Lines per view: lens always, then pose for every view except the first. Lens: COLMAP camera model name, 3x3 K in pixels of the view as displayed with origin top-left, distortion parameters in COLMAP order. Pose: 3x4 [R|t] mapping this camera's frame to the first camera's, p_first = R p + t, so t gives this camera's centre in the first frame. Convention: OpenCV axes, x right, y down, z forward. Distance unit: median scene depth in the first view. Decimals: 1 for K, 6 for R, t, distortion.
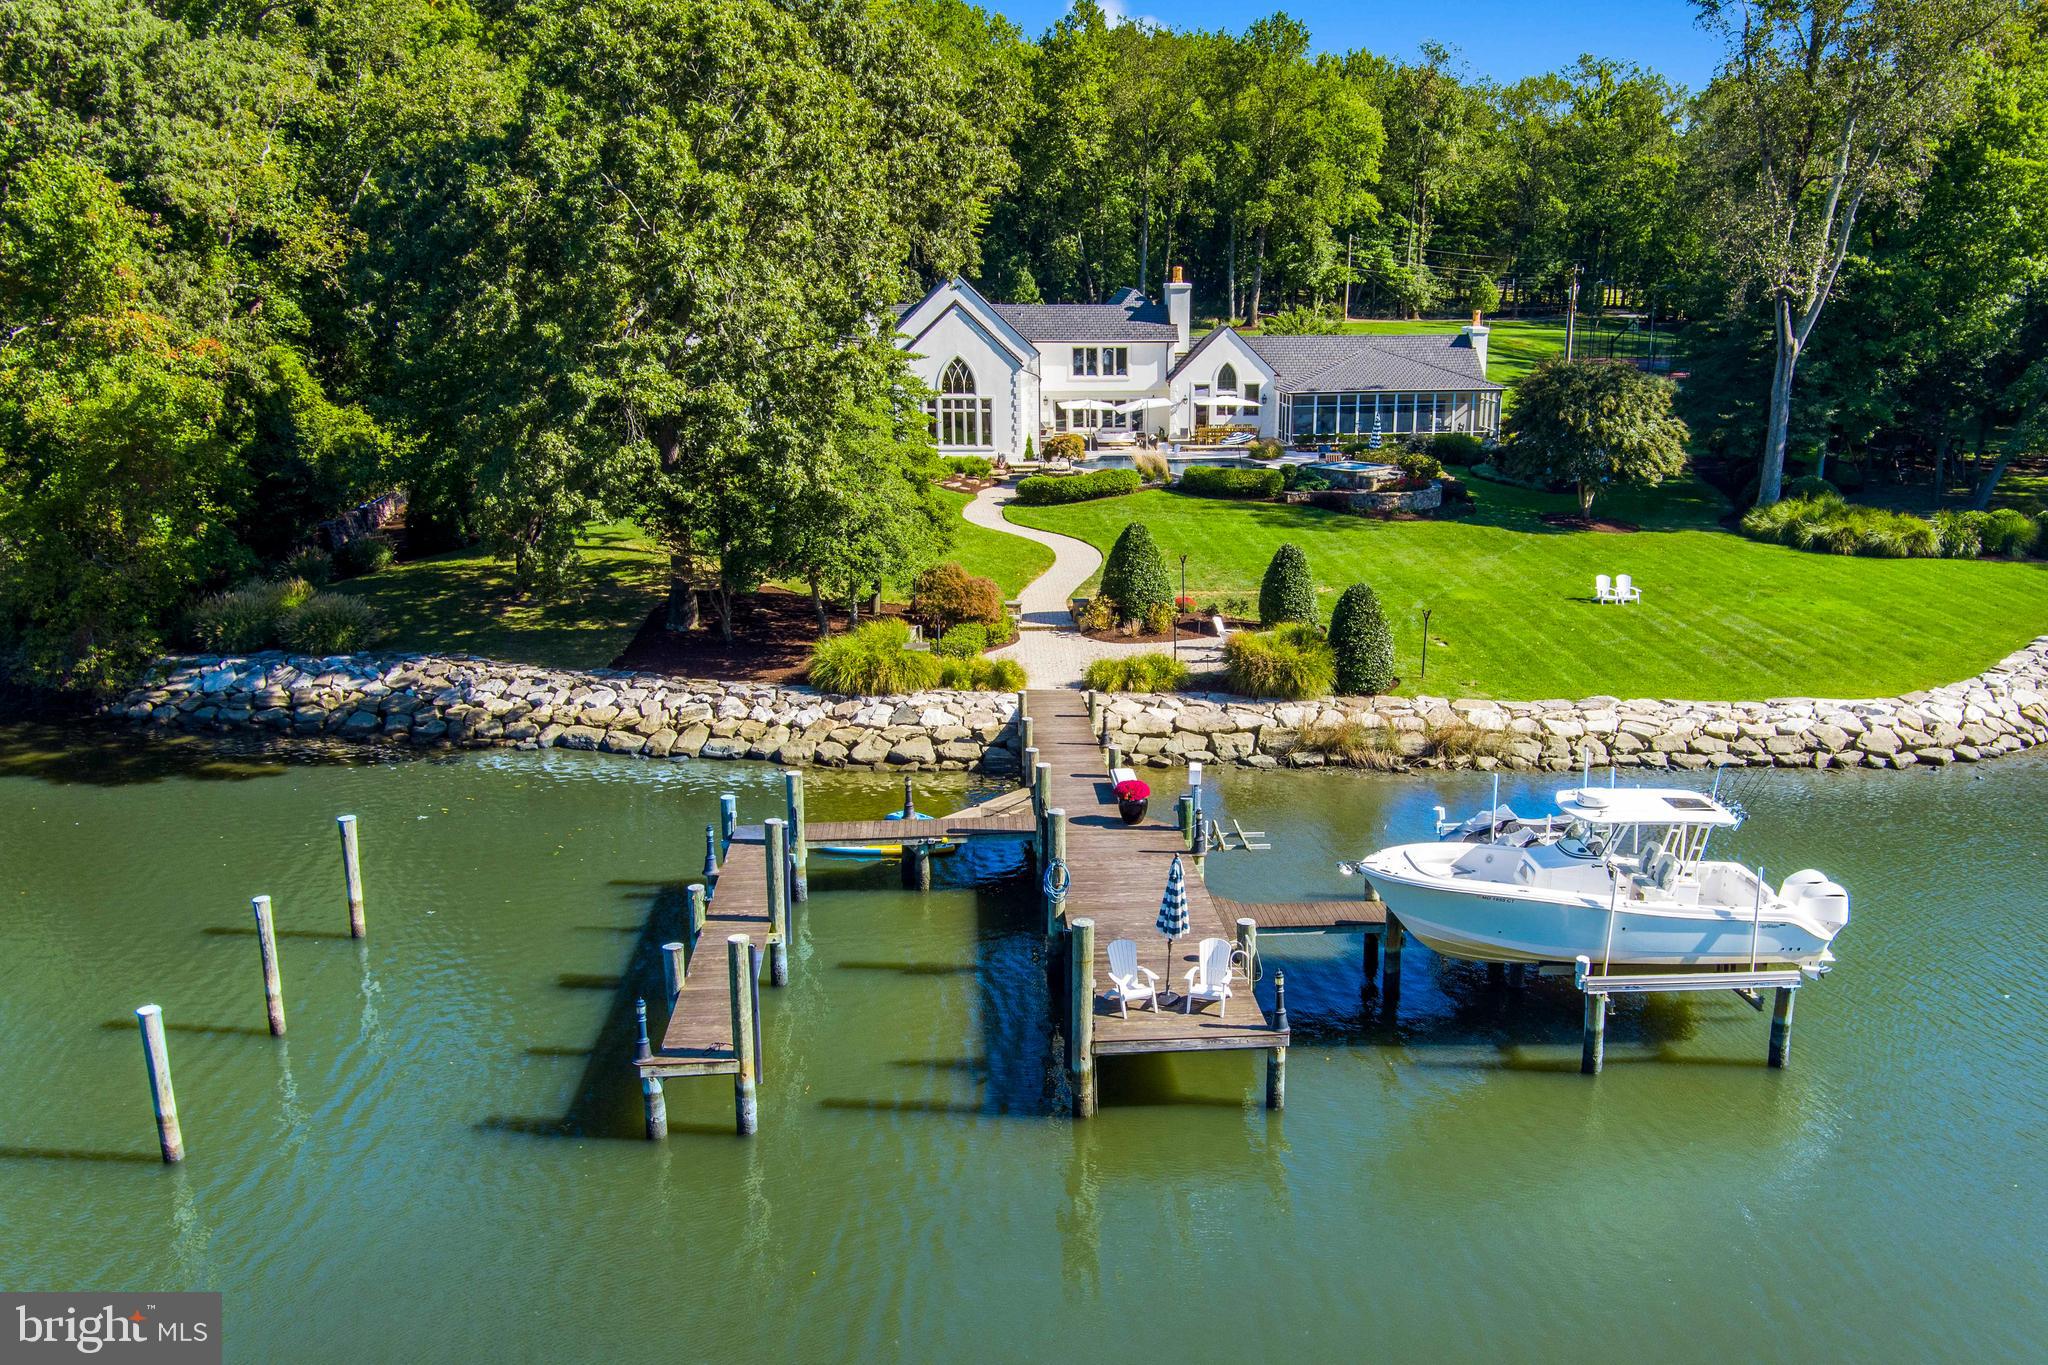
lens RADIAL K [[1967.3, 0, 1023.6], [0, 1967.3, 727.6], [0, 0, 1]] dist [0.137839, -0.004641]
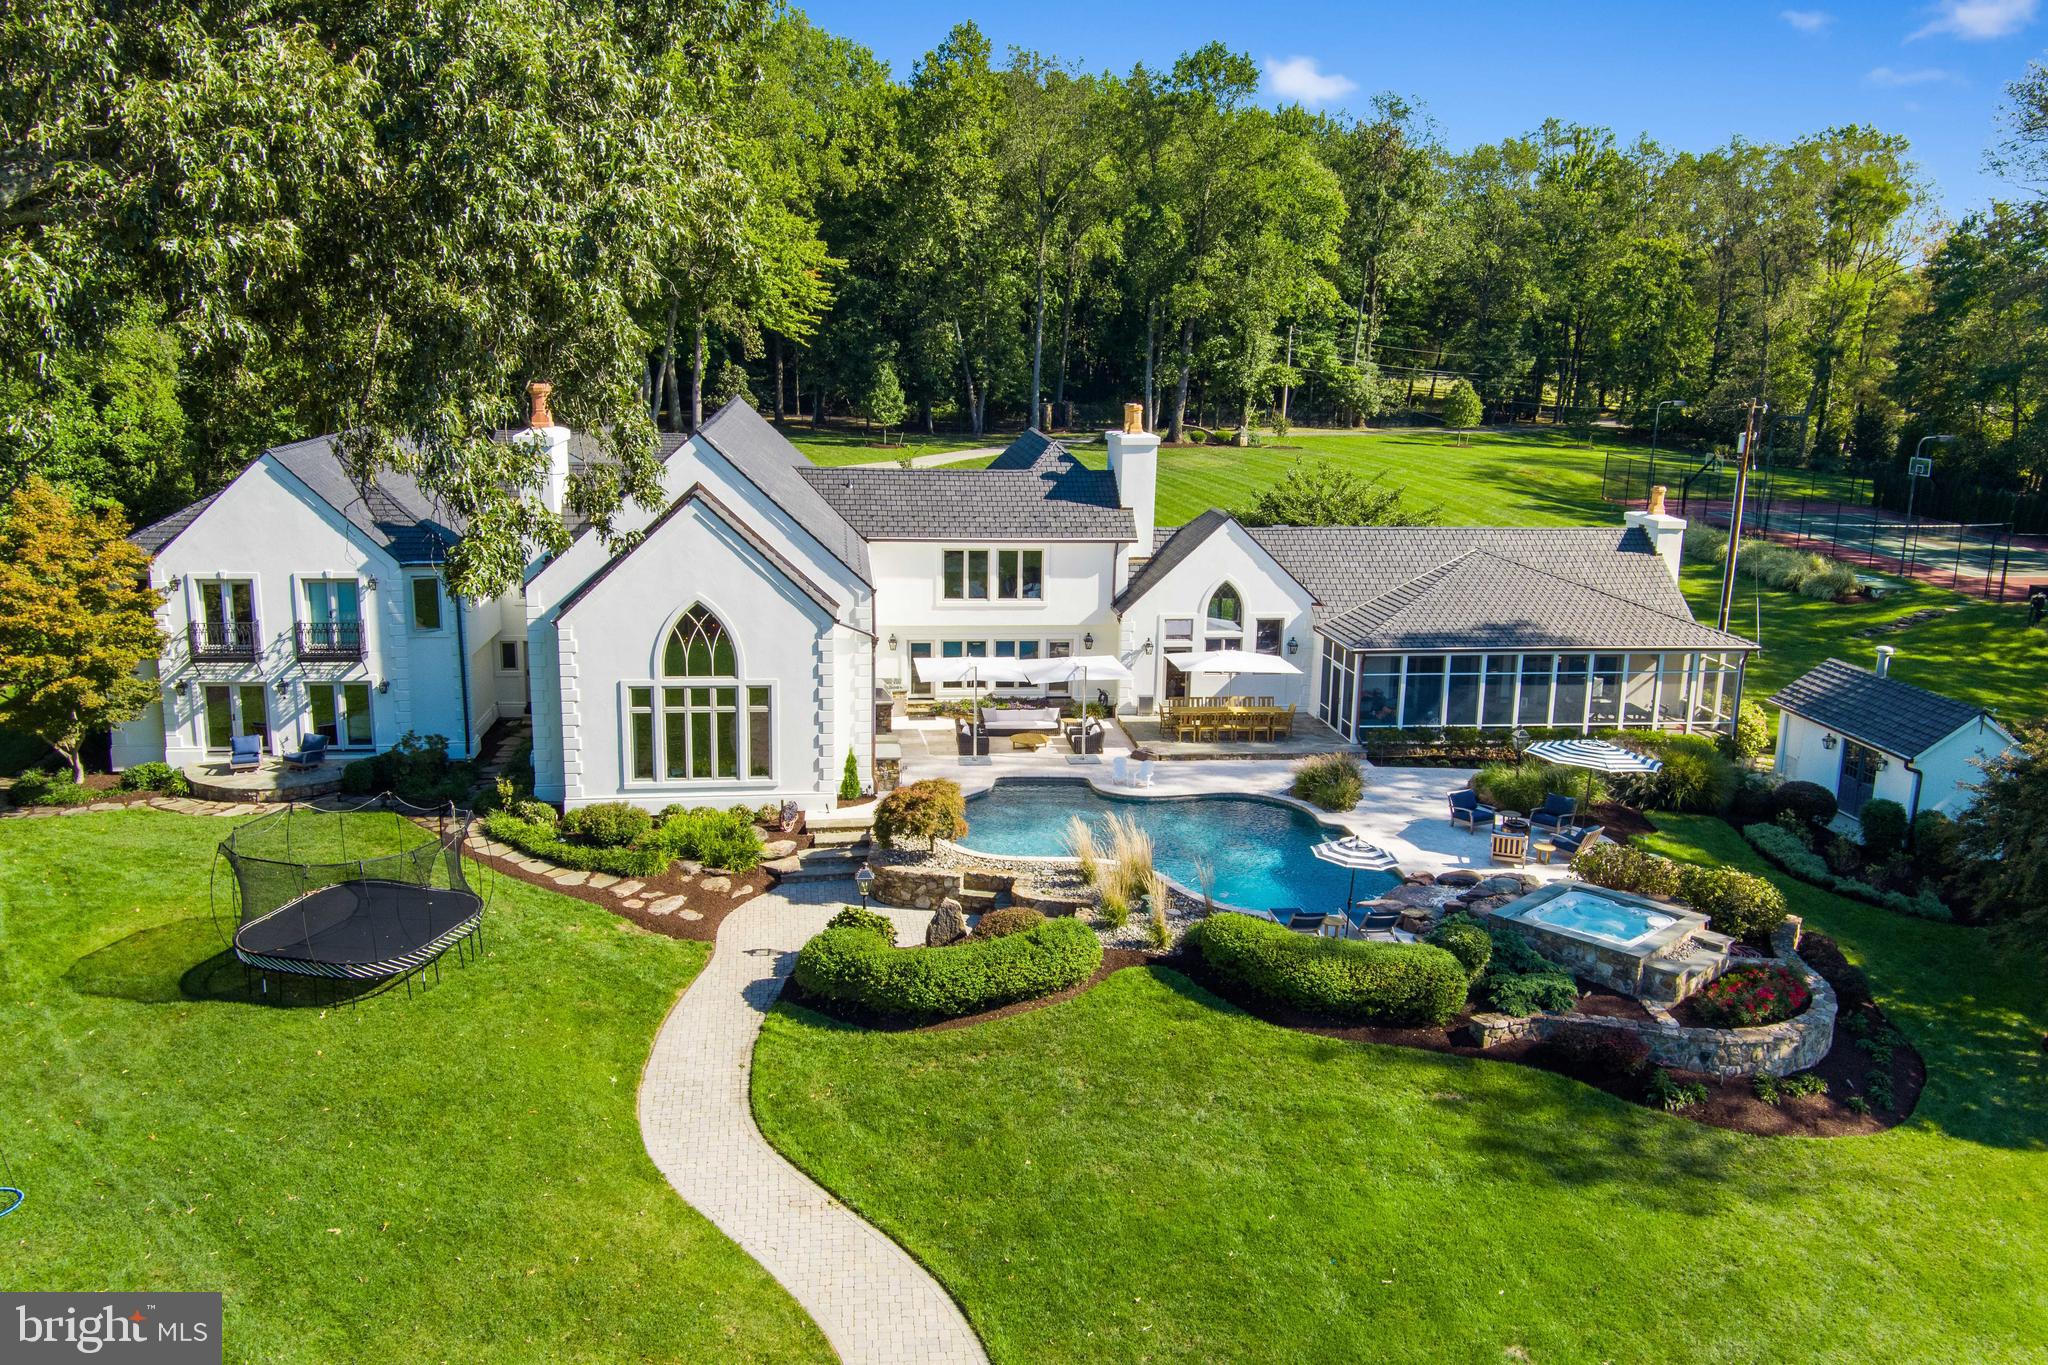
lens RADIAL K [[1654.2, 0, 967.6], [0, 1654.2, 687.3], [0, 0, 1]] dist [0.126778, -0.000680]
pose [[0.999336, 0.007768, 0.035597, 0.010364], [-0.007113, 0.999804, -0.018493, -0.095158], [-0.035734, 0.018228, 0.999195, 0.356854]]
